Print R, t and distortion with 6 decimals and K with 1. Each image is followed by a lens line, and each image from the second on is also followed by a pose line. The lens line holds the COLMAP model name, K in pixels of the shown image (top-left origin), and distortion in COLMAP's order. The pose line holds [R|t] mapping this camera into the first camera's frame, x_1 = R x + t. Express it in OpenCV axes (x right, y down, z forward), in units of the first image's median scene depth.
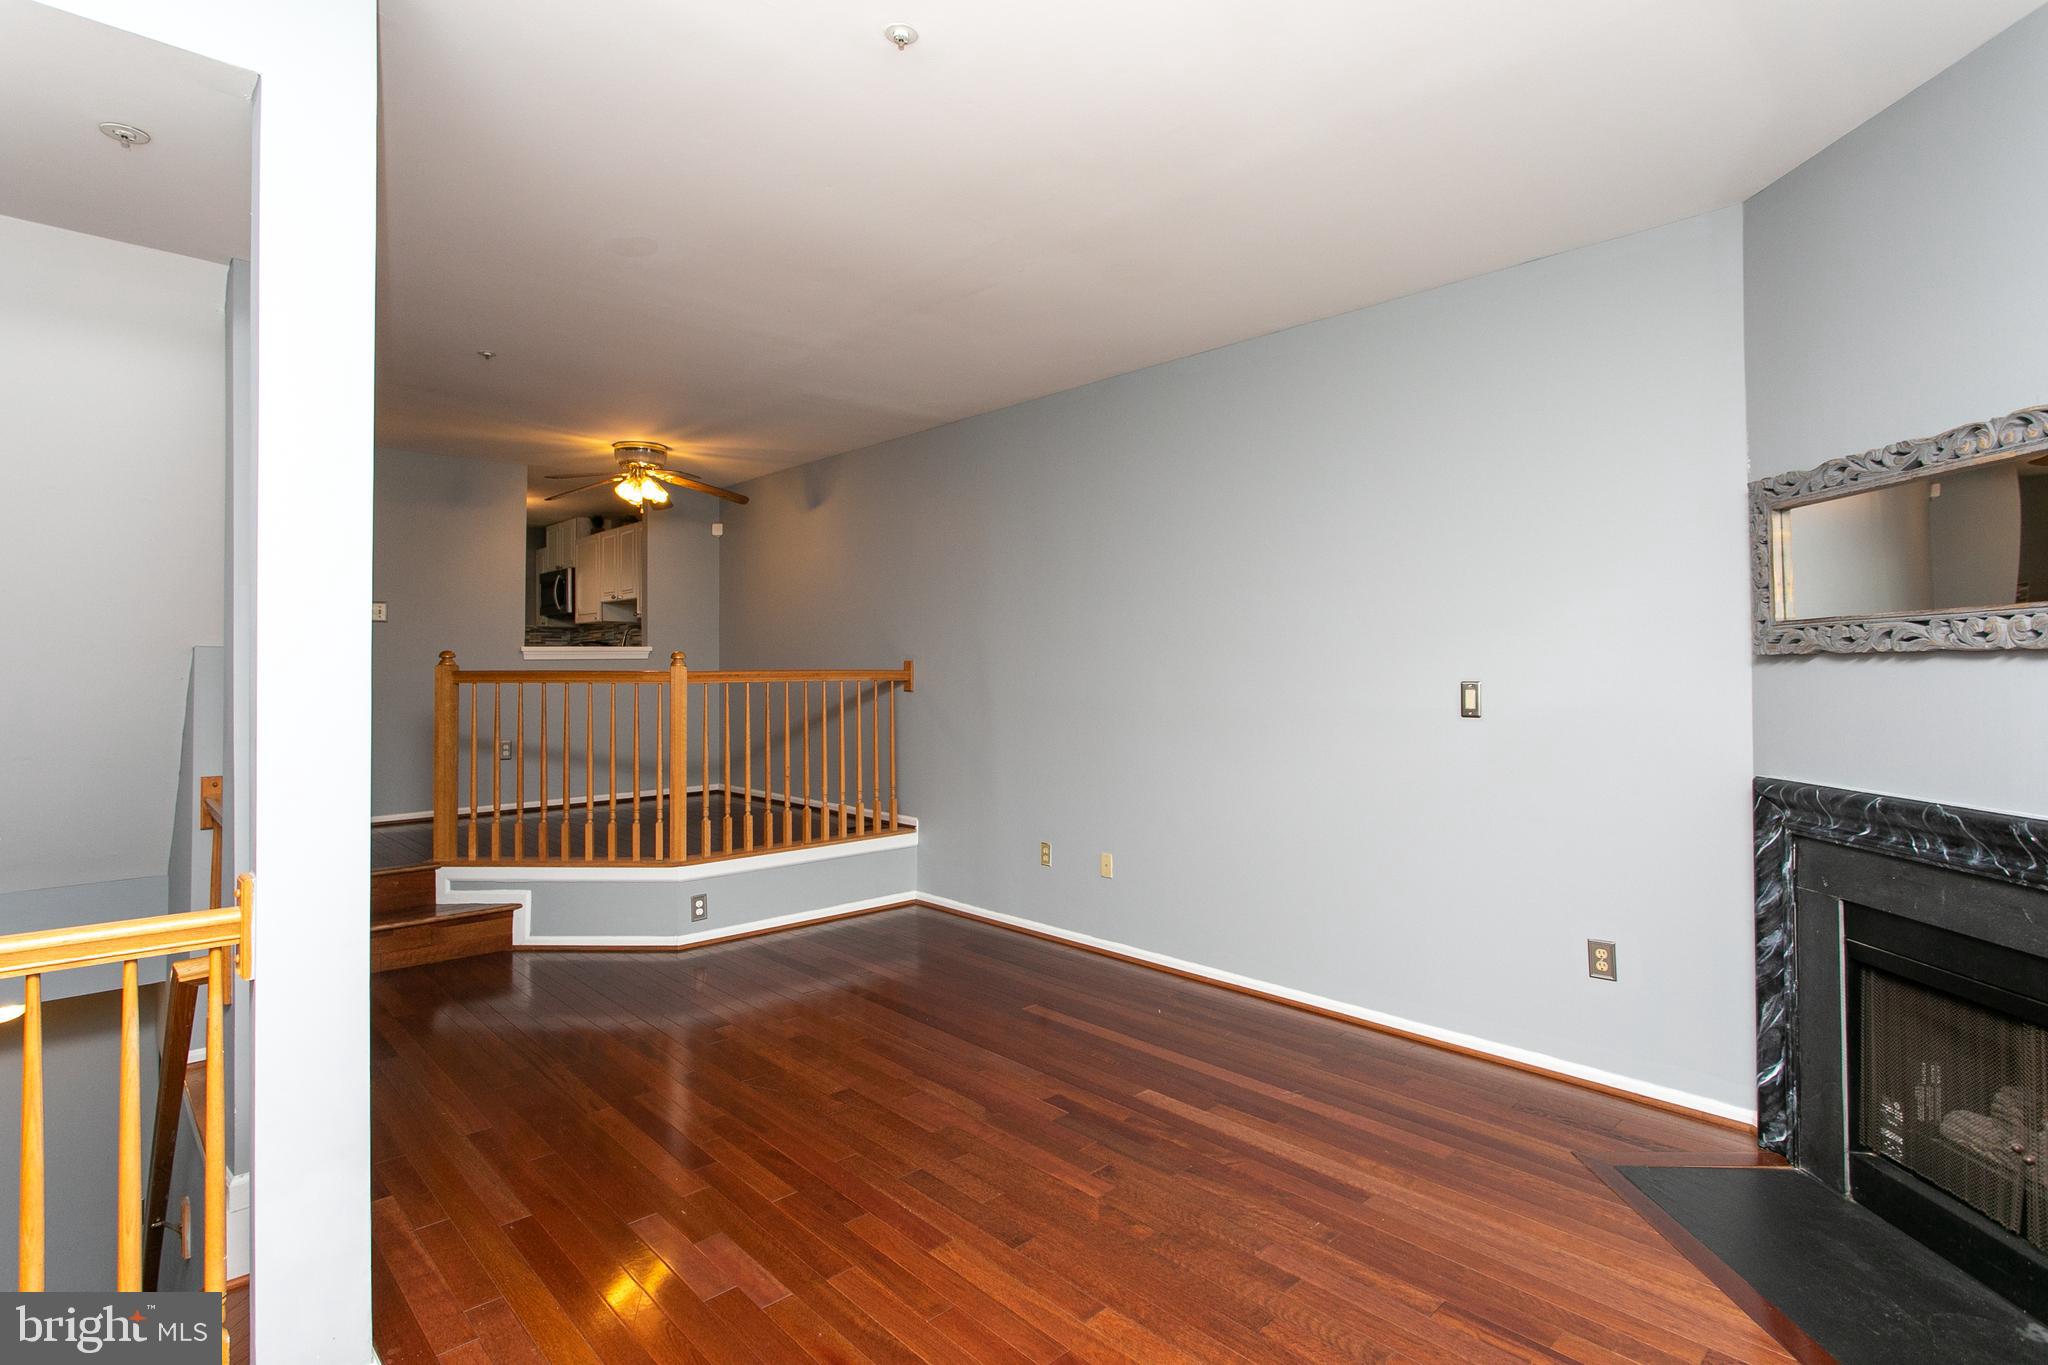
lens RADIAL K [[961.6, 0, 1017.4], [0, 961.6, 627.5], [0, 0, 1]] dist [-0.002301, -0.000046]
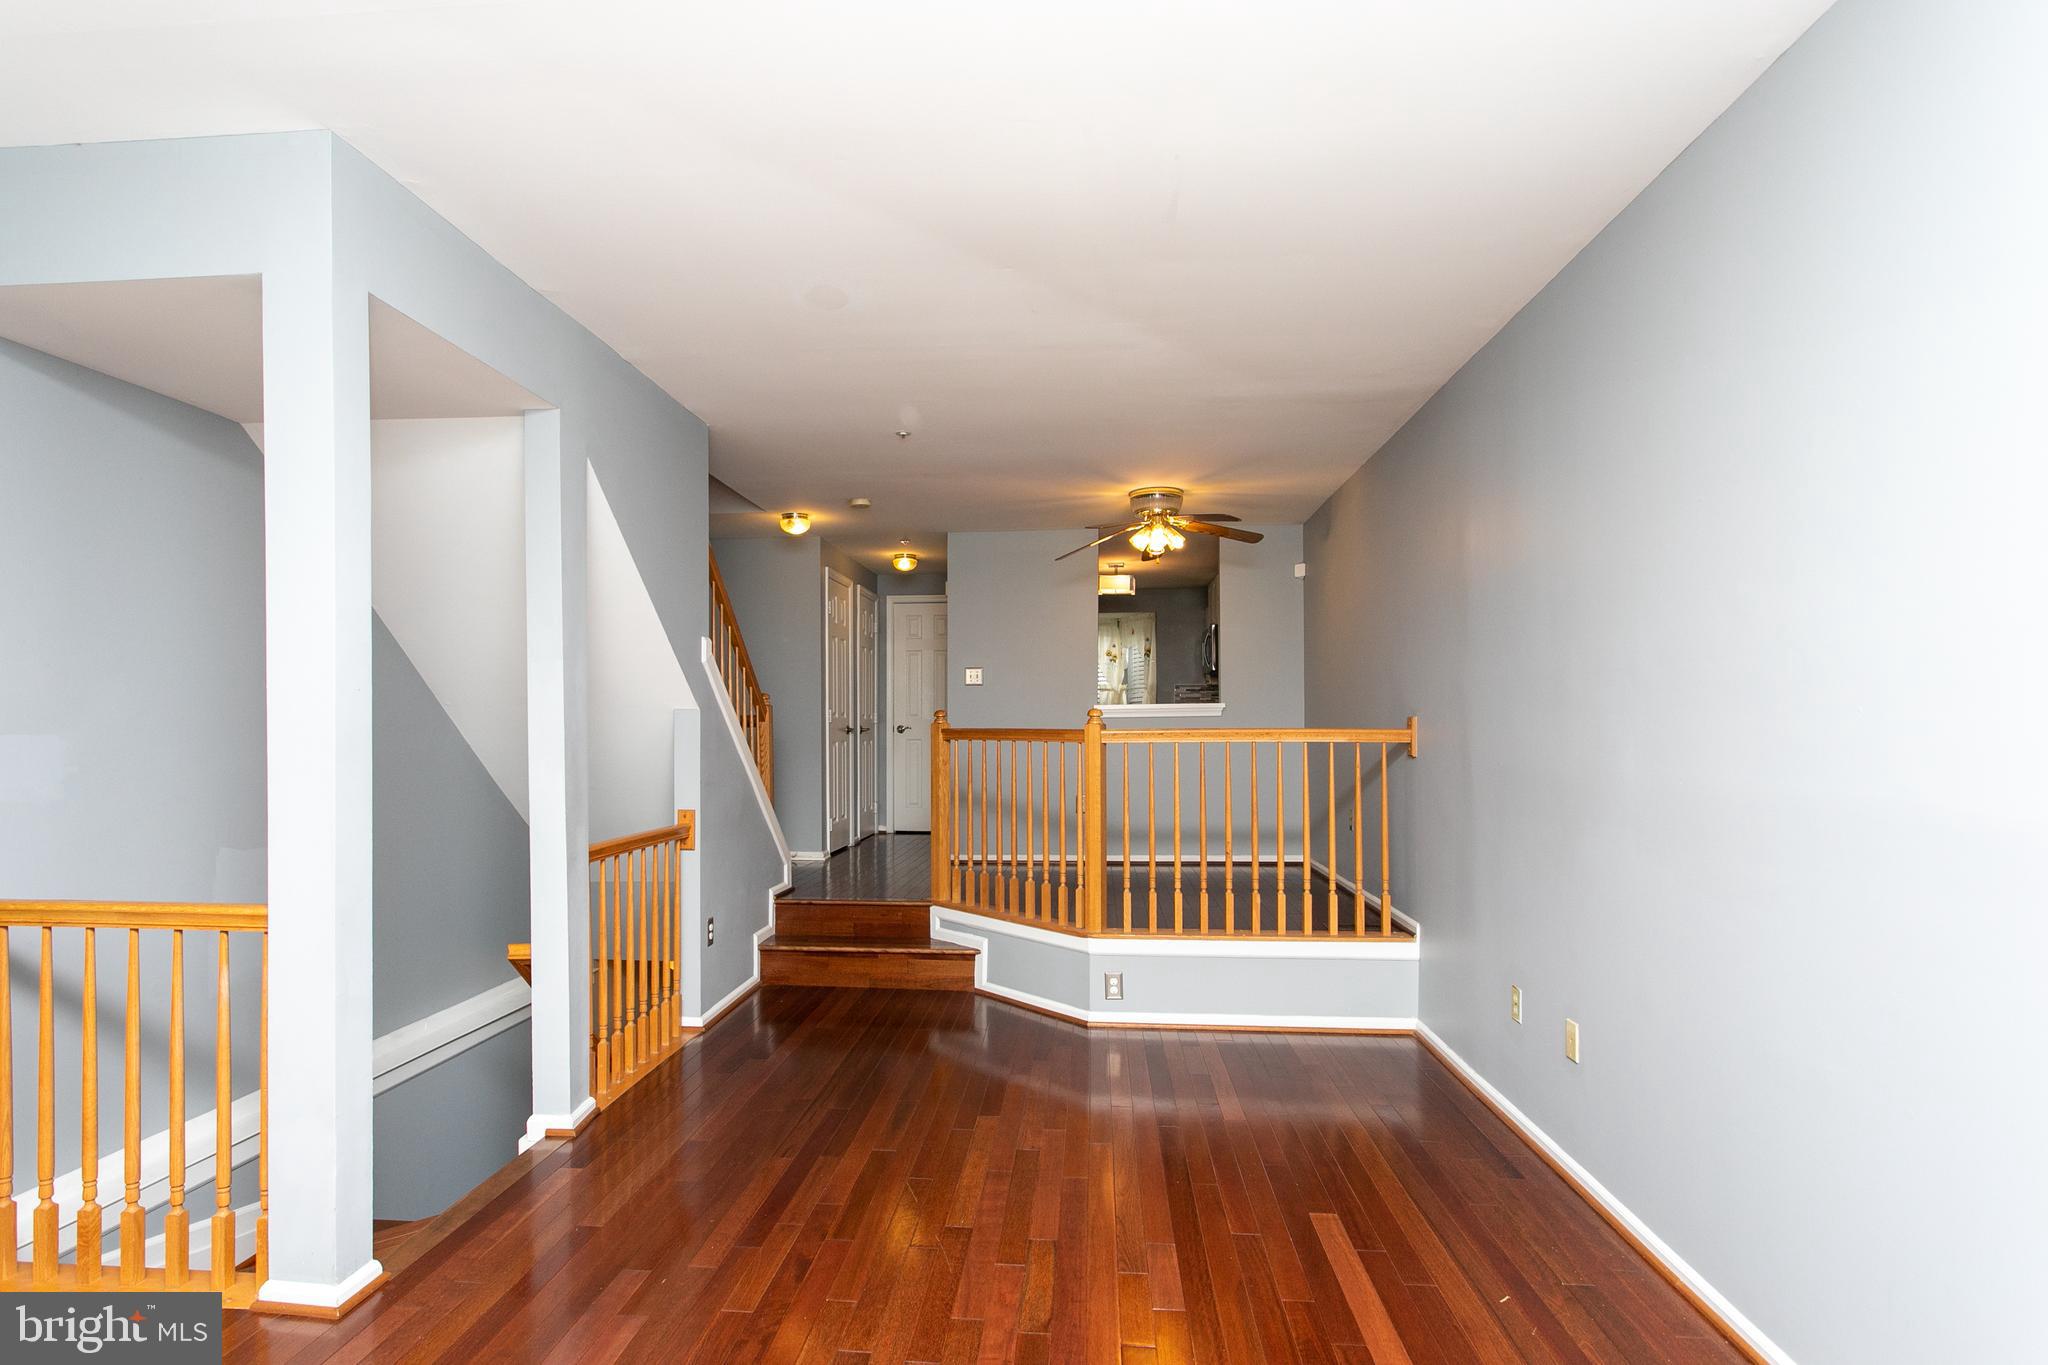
lens RADIAL K [[1005.5, 0, 1011.5], [0, 1005.5, 706.7], [0, 0, 1]] dist [-0.017693, 0.008236]
pose [[0.673639, -0.015620, -0.738896, 0.317883], [0.033448, 0.999397, 0.009367, 0.011887], [0.738303, -0.031025, 0.673755, 0.287362]]
